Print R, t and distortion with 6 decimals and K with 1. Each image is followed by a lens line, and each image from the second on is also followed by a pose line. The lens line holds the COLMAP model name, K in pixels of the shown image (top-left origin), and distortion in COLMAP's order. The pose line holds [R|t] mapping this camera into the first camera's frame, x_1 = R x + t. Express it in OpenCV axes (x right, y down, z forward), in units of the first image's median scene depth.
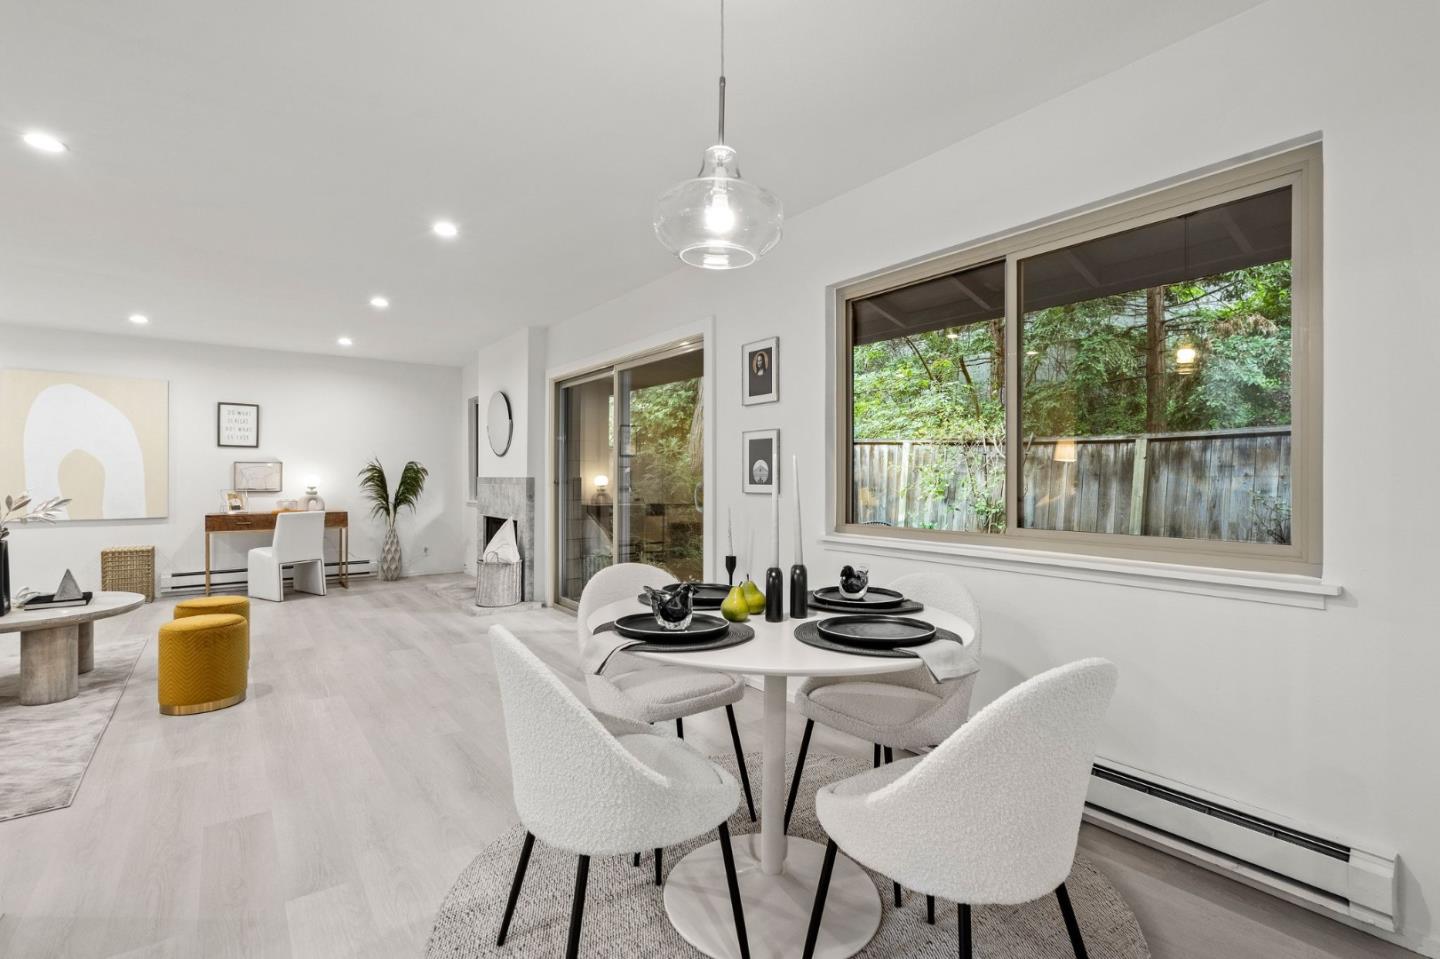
lens RADIAL K [[664.1, 0, 705.4], [0, 664.1, 474.6], [0, 0, 1]] dist [-0.008708, 0.001200]
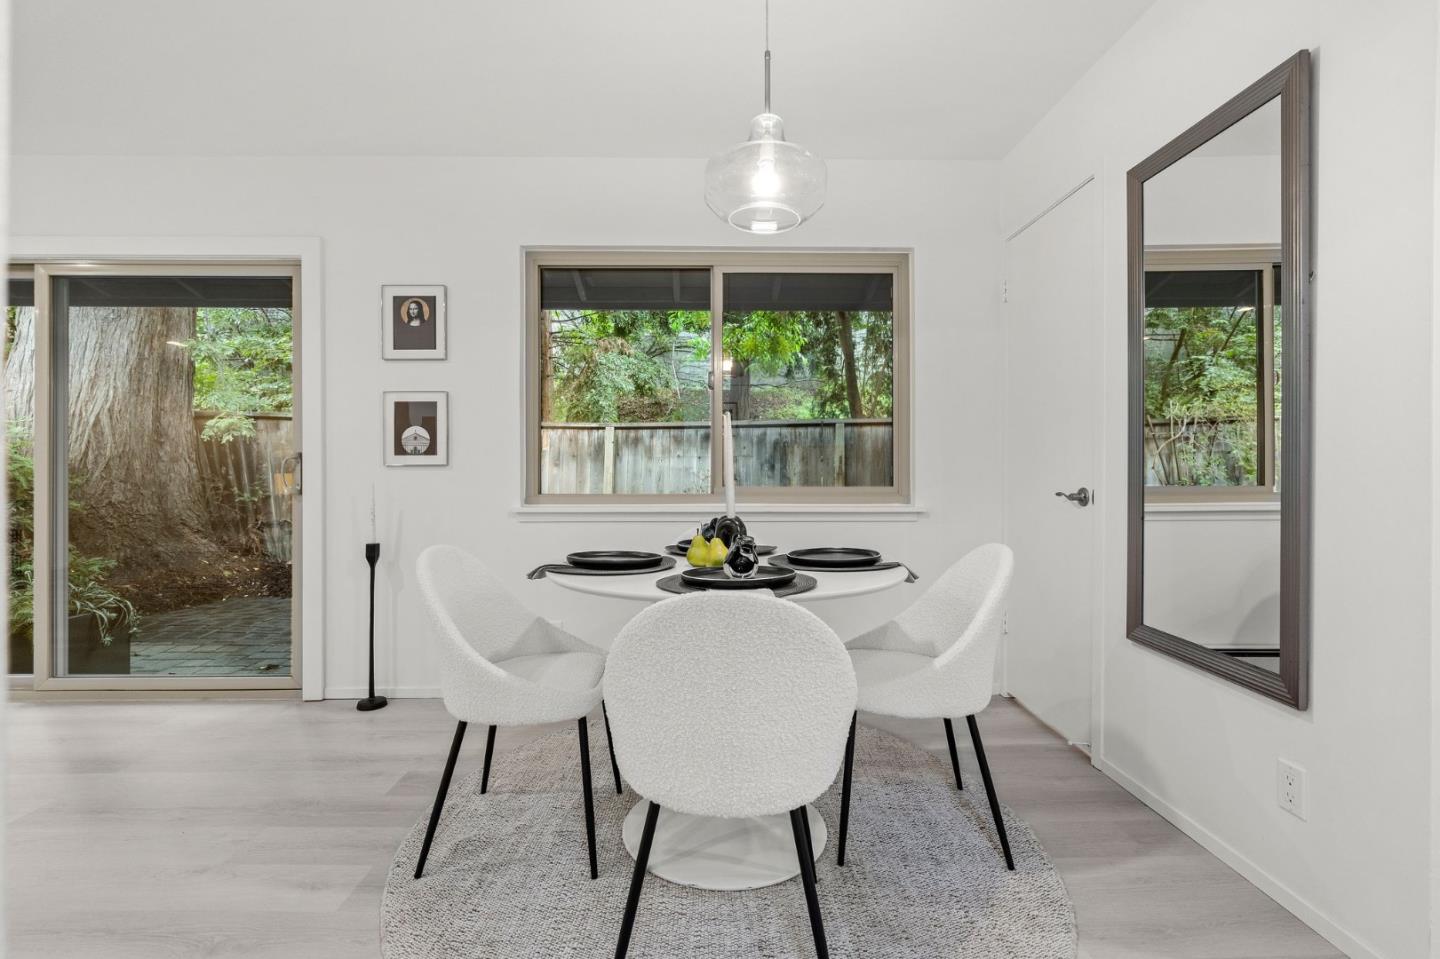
lens RADIAL K [[664.1, 0, 711.5], [0, 664.1, 467.3], [0, 0, 1]] dist [-0.008708, 0.001200]
pose [[0.576599, -0.002020, 0.817025, -0.275060], [-0.002285, 0.999989, 0.004085, 0.018114], [-0.817024, -0.004222, 0.576588, 0.143982]]
